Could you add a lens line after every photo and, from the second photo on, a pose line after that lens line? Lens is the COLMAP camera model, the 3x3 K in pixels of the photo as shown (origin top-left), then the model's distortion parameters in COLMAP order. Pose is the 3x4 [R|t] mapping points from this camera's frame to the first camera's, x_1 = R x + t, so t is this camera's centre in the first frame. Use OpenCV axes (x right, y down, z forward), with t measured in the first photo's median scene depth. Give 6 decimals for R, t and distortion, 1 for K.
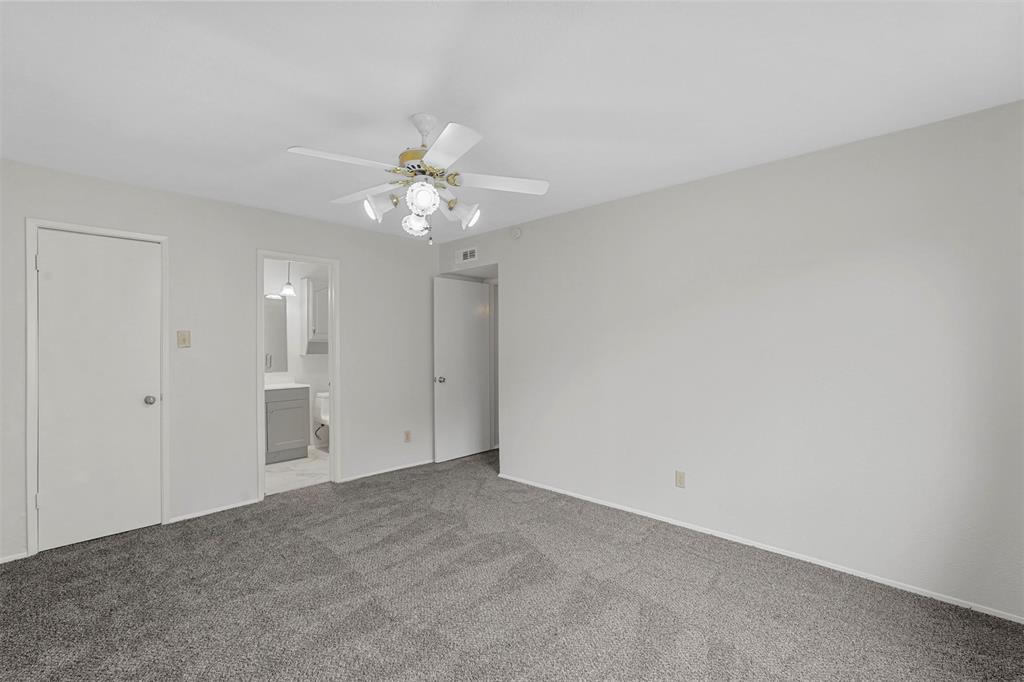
lens RADIAL K [[455.5, 0, 513.0], [0, 455.5, 344.3], [0, 0, 1]] dist [-0.027380, 0.012775]
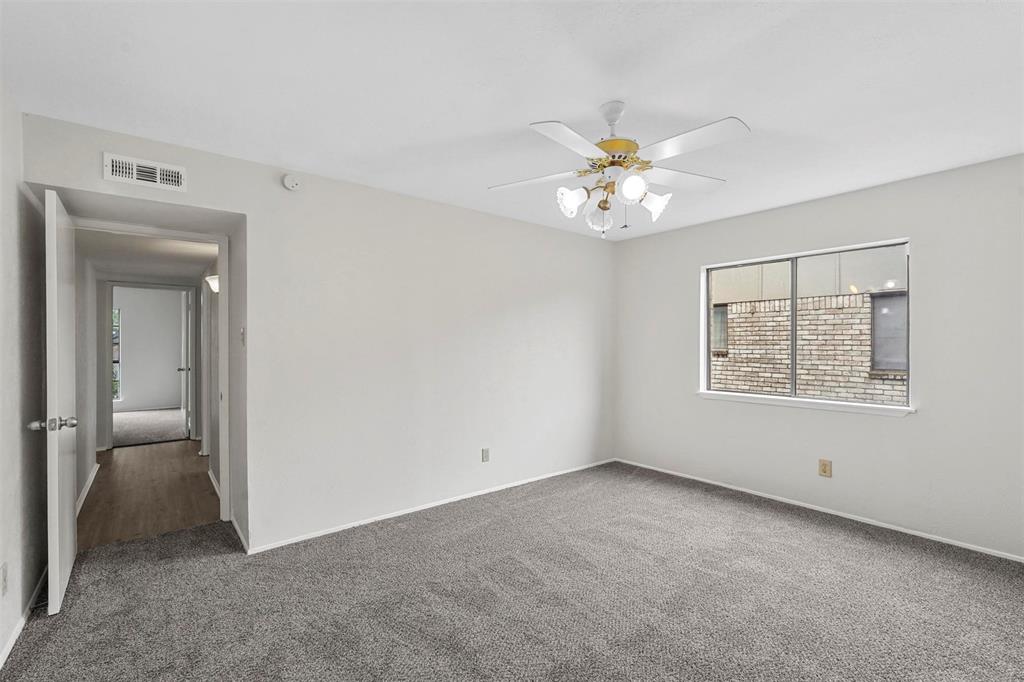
lens RADIAL K [[455.5, 0, 513.0], [0, 455.5, 344.3], [0, 0, 1]] dist [-0.027380, 0.012775]
pose [[0.133591, -0.003618, 0.991030, -0.779829], [0.001370, 0.999993, 0.003466, -0.001244], [-0.991036, 0.000895, 0.133595, 0.721814]]
